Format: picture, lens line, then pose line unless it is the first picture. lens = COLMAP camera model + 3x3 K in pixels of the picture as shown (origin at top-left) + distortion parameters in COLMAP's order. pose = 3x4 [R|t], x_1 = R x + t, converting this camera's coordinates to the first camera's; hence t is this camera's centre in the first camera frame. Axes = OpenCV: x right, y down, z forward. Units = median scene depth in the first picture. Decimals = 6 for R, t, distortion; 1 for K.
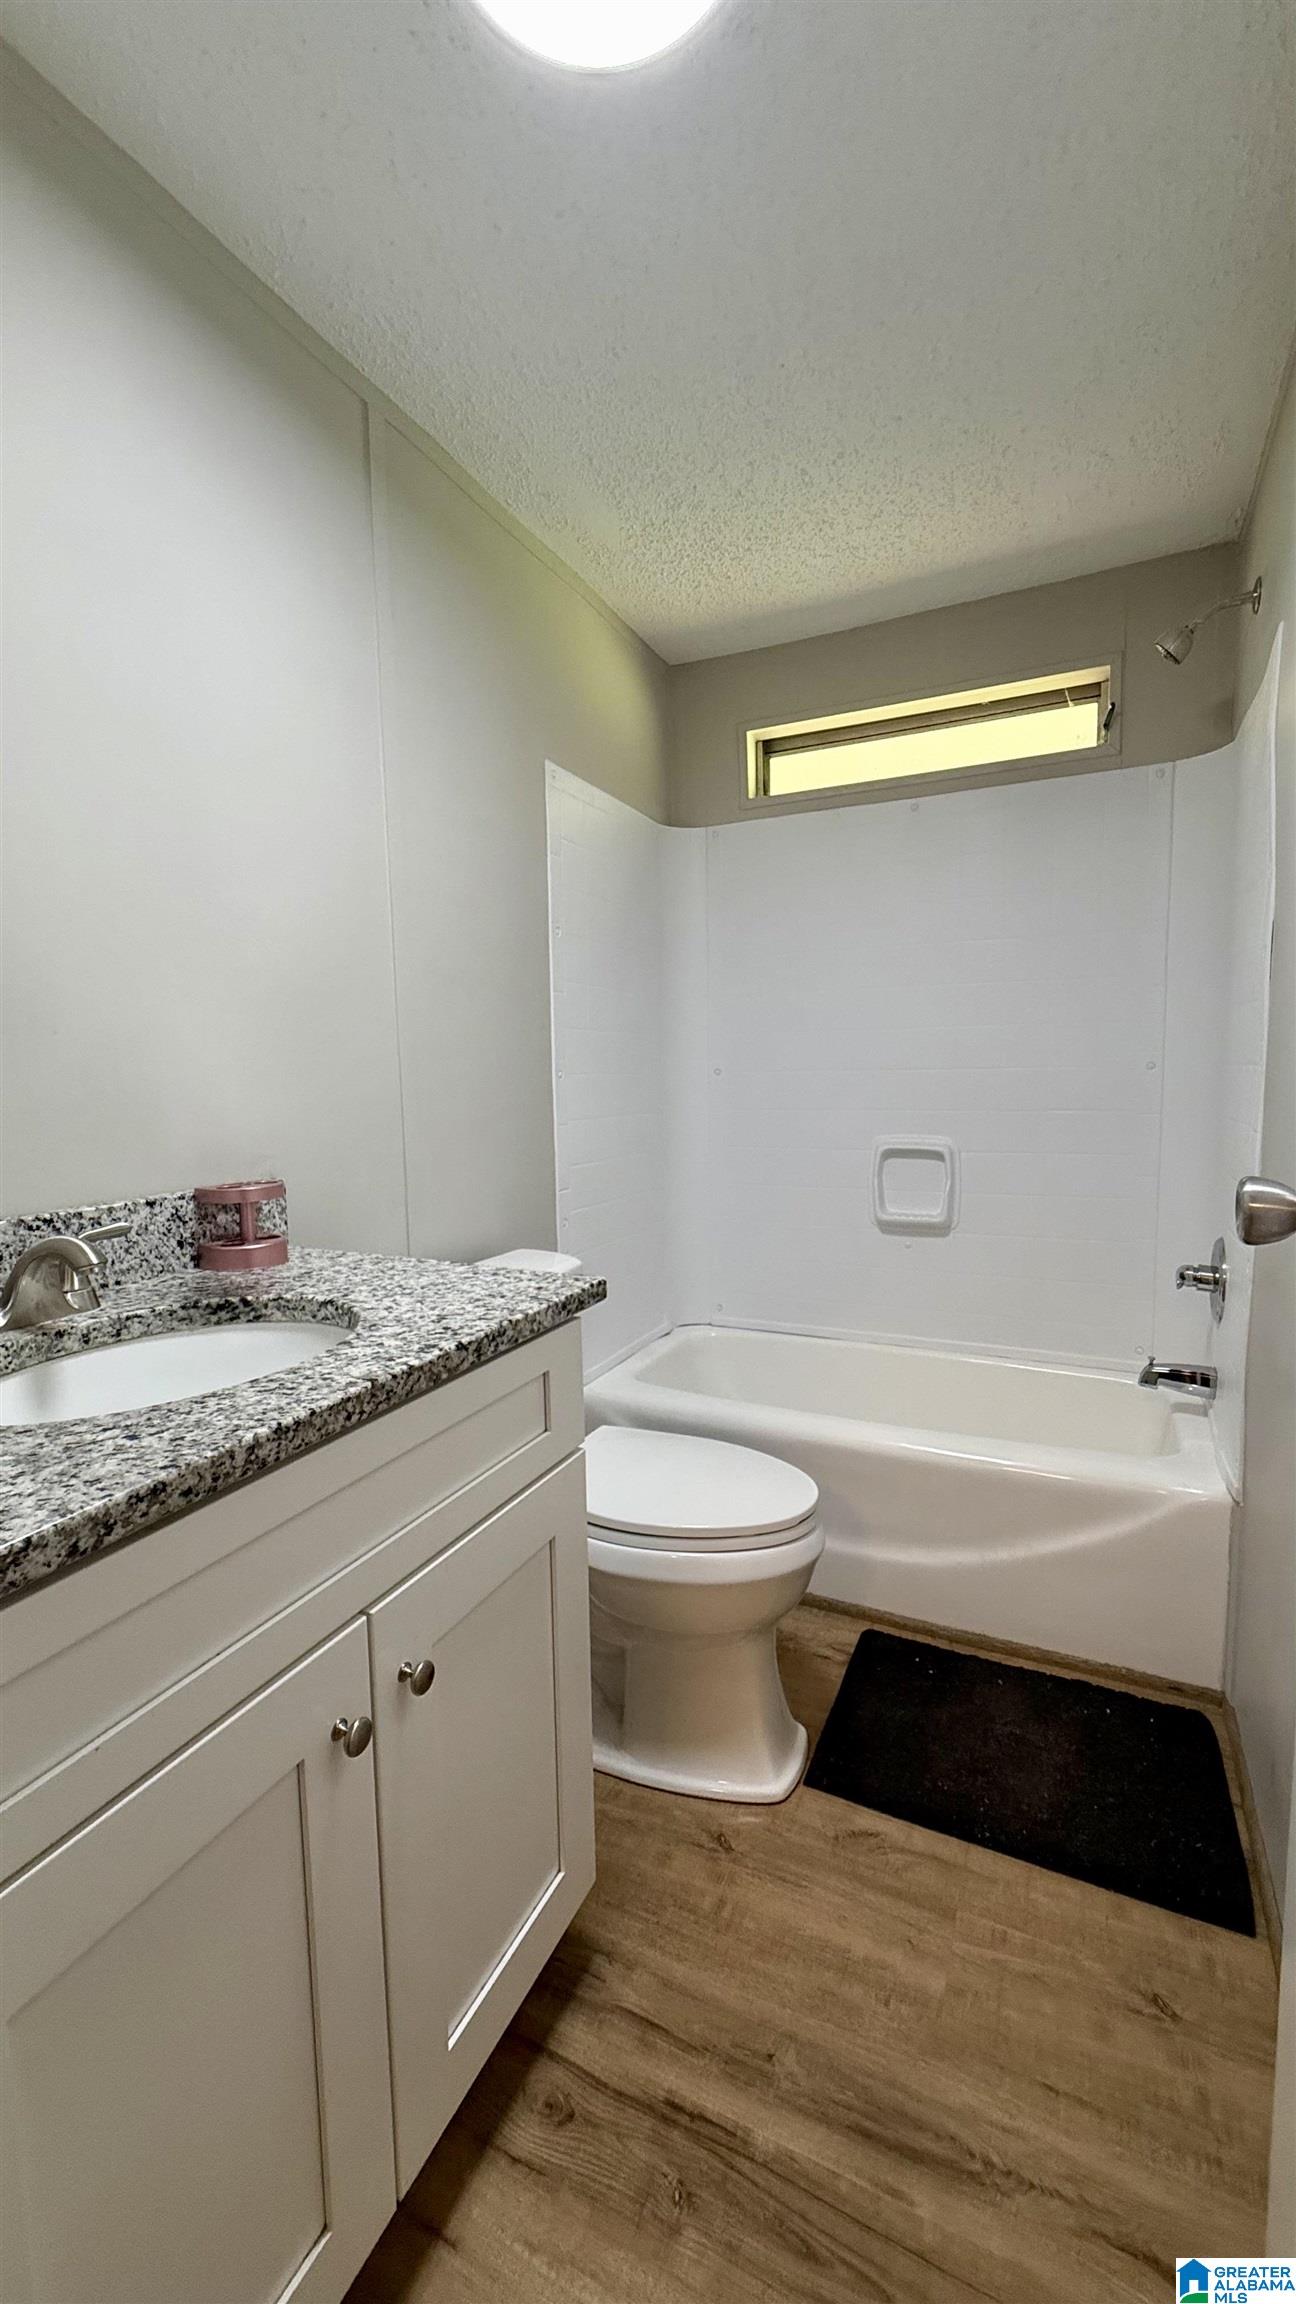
lens RADIAL K [[911.4, 0, 647.6], [0, 911.4, 1151.0], [0, 0, 1]] dist [0.001504, -0.000092]
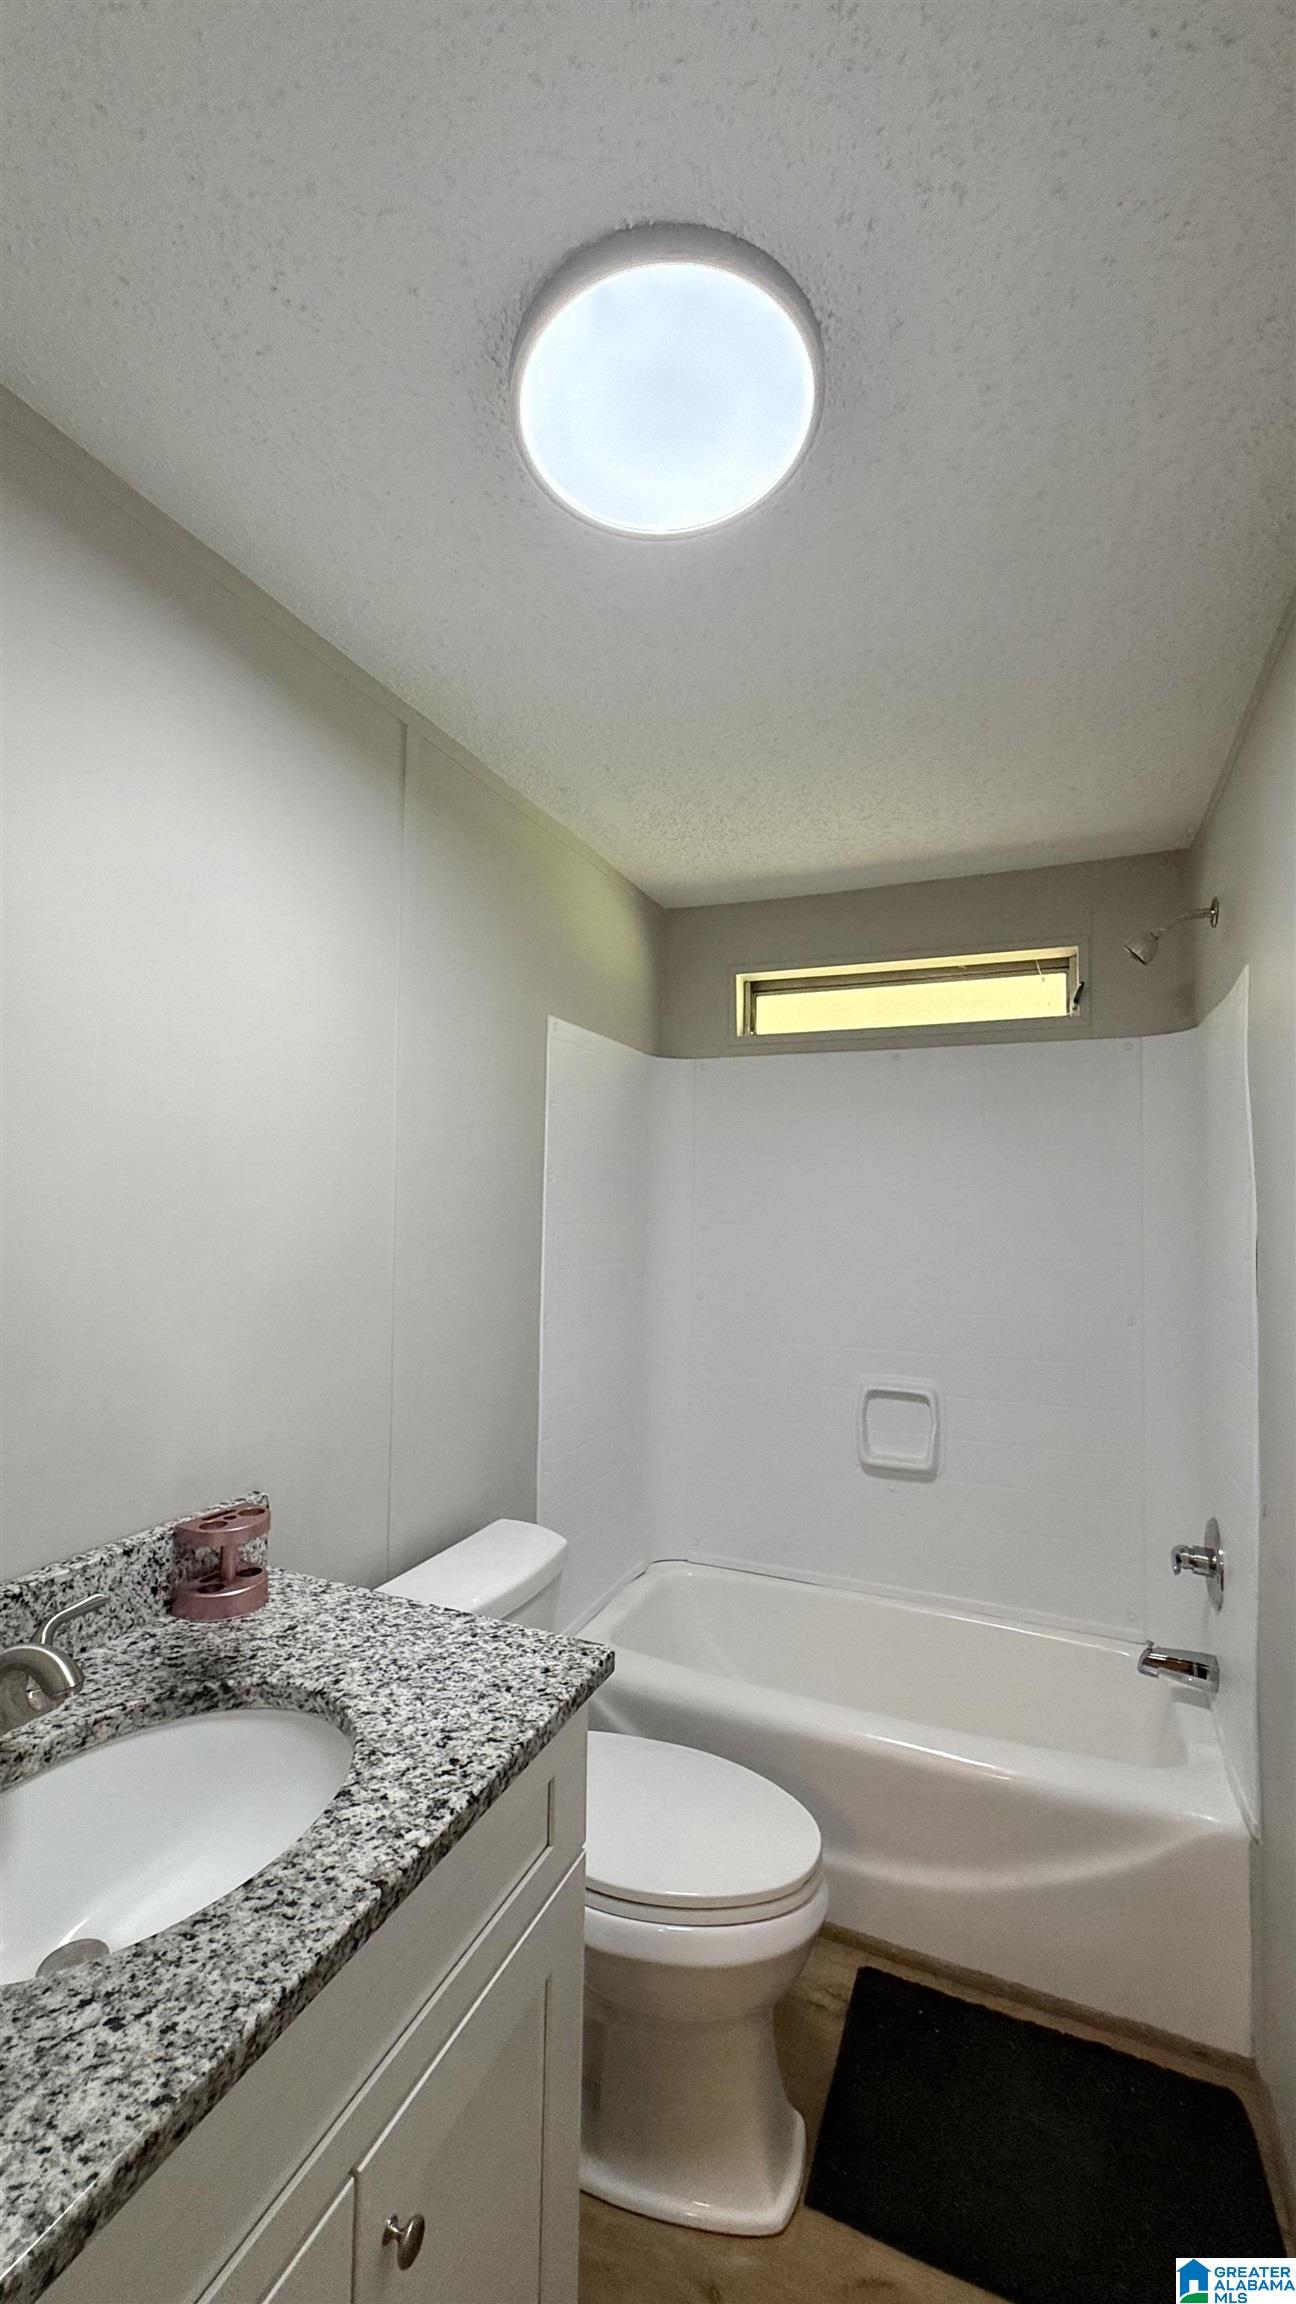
lens RADIAL K [[911.4, 0, 651.1], [0, 911.4, 1167.1], [0, 0, 1]] dist [0.001504, -0.000092]
pose [[0.998404, 0.035281, 0.044095, -0.045525], [-0.028763, 0.989653, -0.140567, -0.150755], [-0.048598, 0.139075, 0.989089, -0.002974]]
